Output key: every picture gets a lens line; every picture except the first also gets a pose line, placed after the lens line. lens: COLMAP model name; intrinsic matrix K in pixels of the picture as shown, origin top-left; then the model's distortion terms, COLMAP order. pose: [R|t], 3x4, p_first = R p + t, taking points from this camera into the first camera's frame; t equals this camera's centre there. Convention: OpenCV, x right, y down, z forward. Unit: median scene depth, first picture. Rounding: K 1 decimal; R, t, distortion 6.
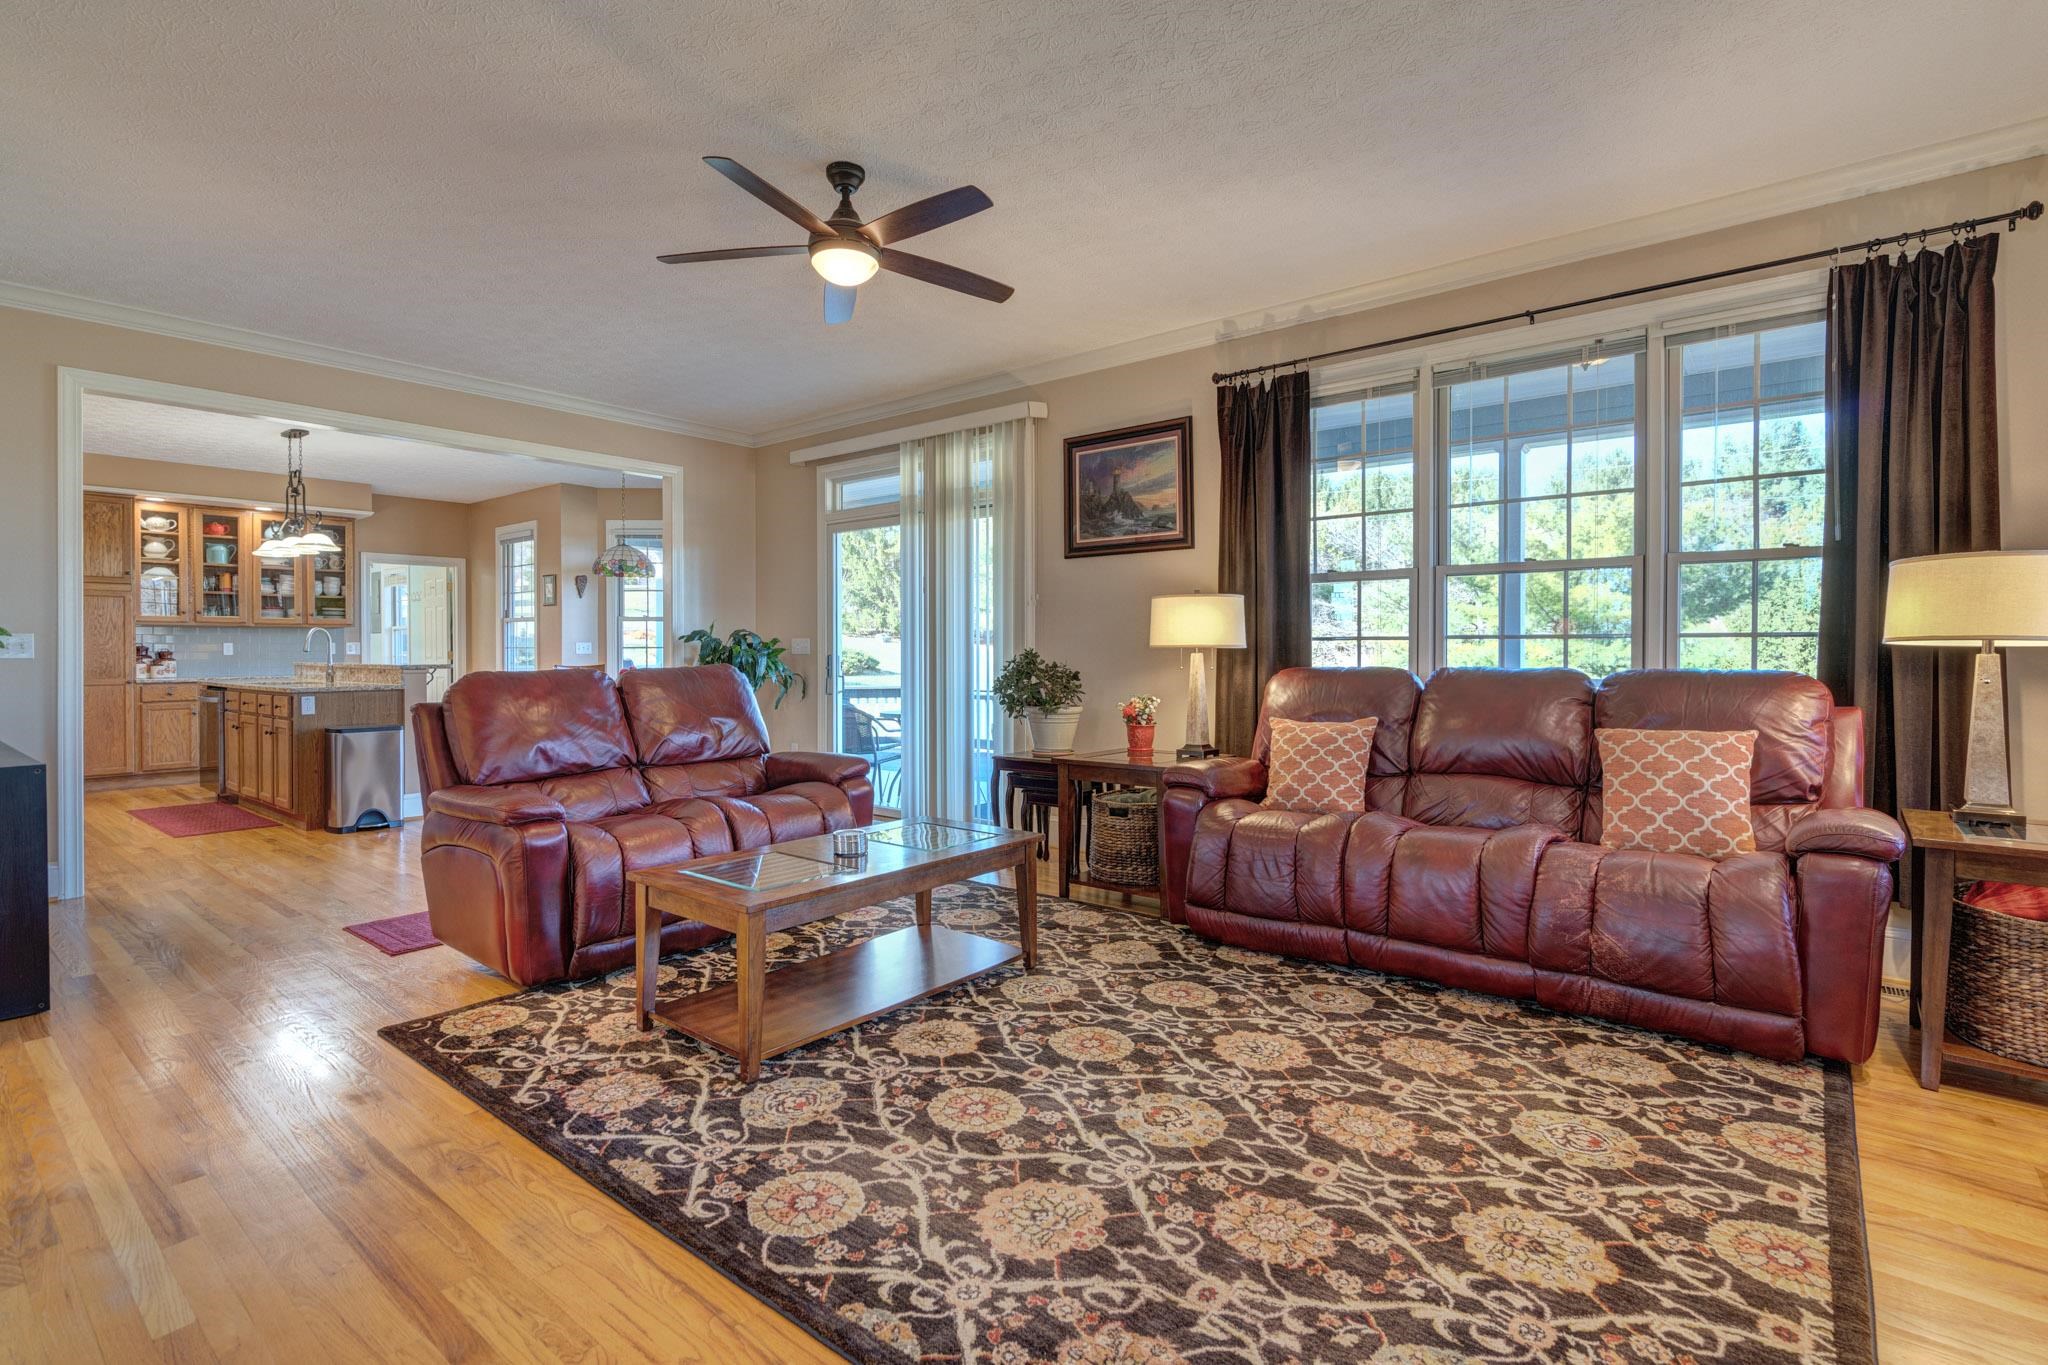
lens RADIAL K [[945.4, 0, 1011.1], [0, 945.4, 679.6], [0, 0, 1]] dist [-0.002188, 0.002006]
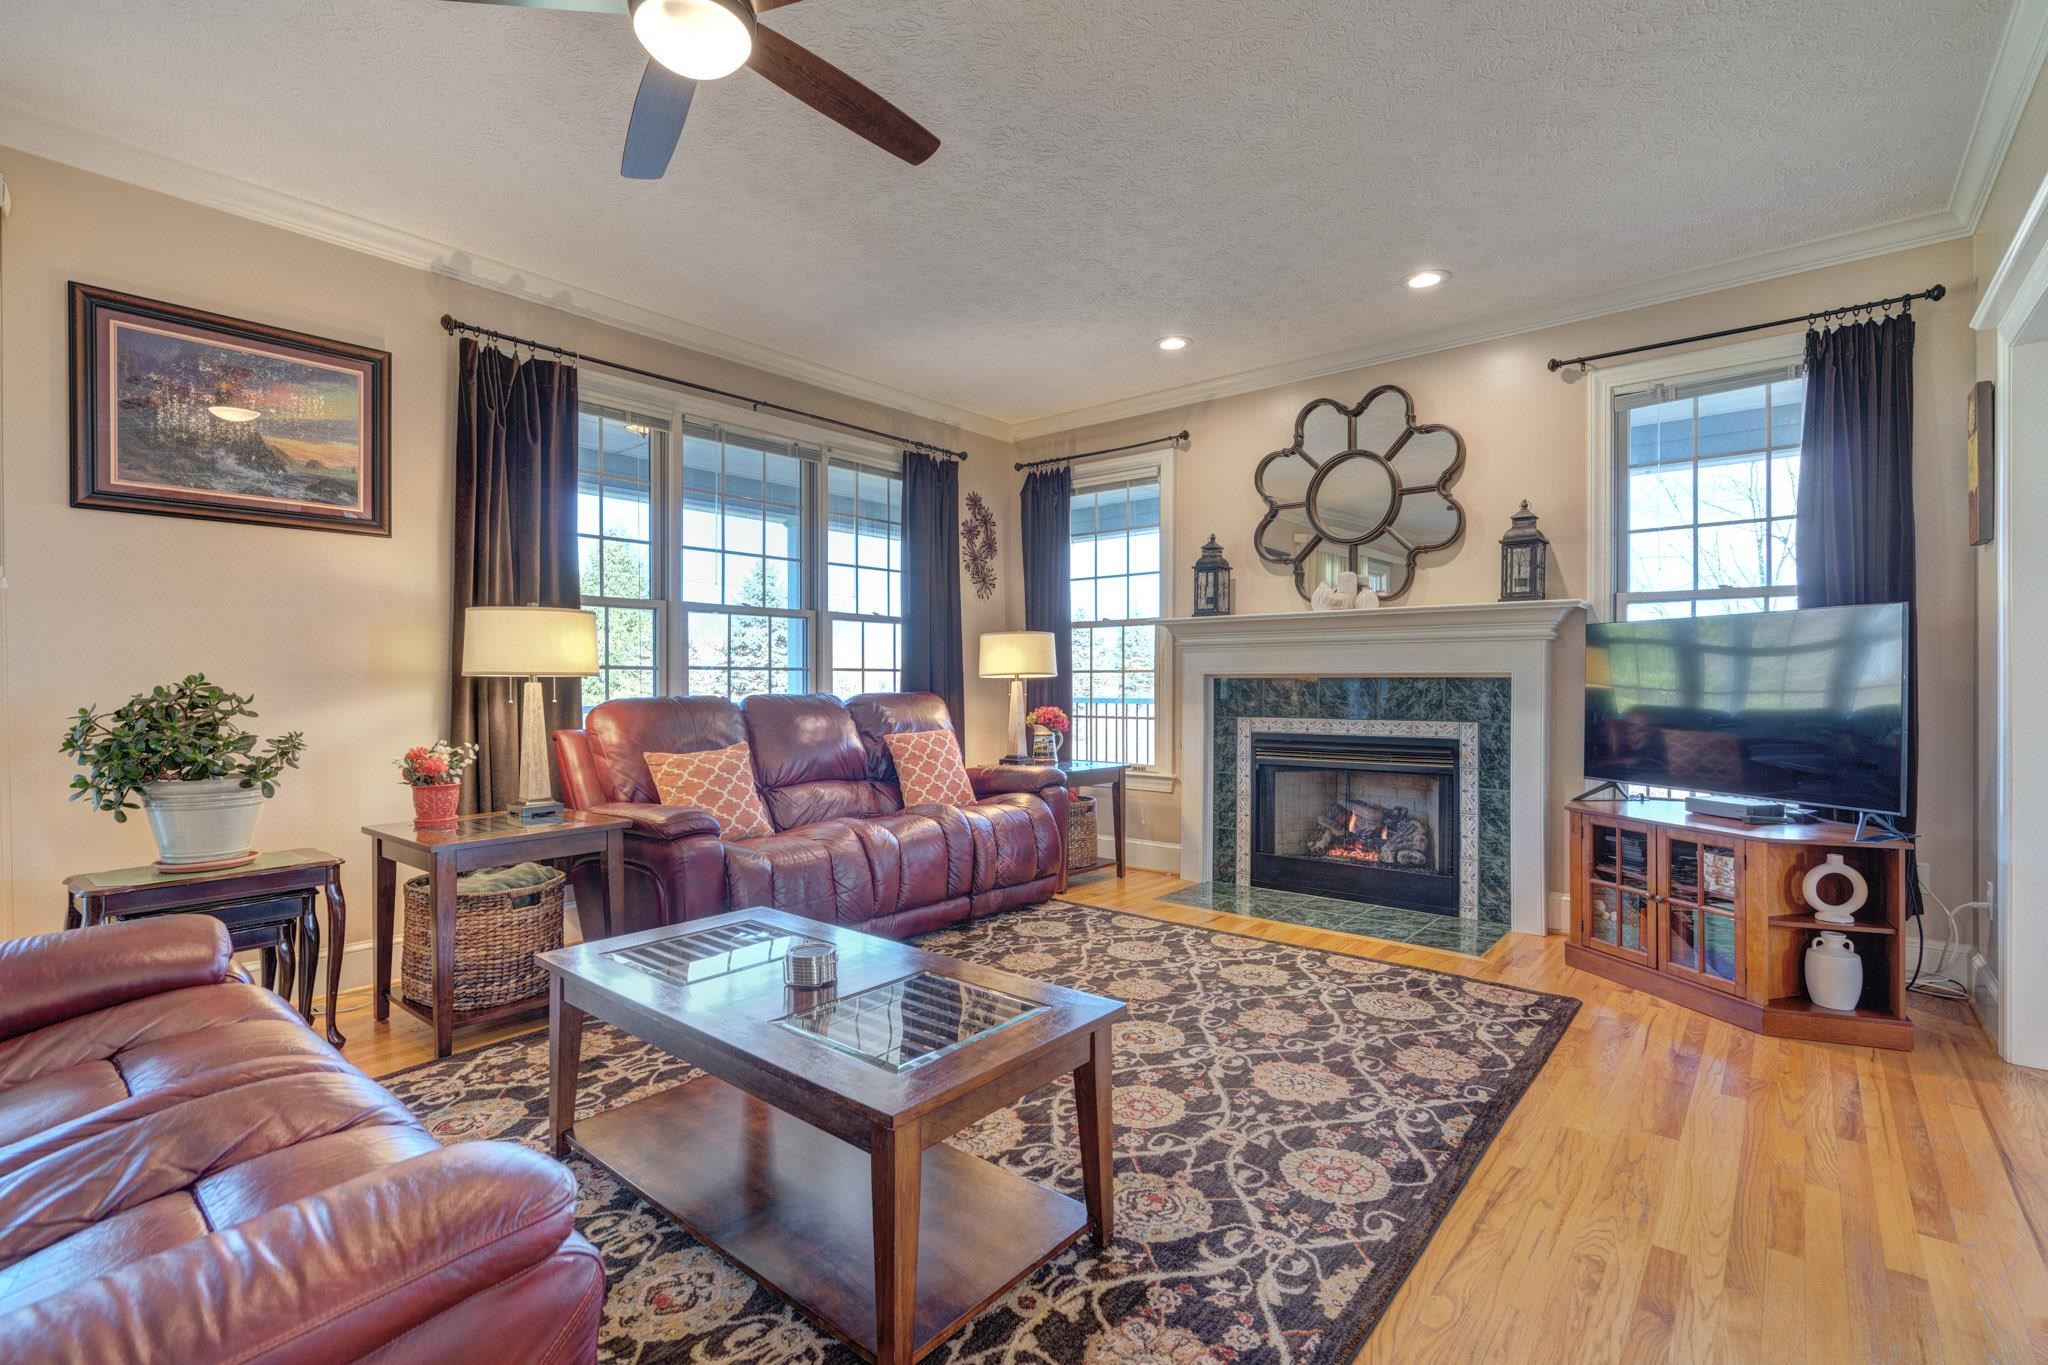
lens RADIAL K [[945.4, 0, 1012.2], [0, 945.4, 679.8], [0, 0, 1]] dist [-0.002188, 0.002006]
pose [[0.010972, 0.003267, 0.999934, -0.773001], [0.037777, 0.999279, -0.003680, -0.015611], [-0.999226, 0.037815, 0.010841, 0.788530]]
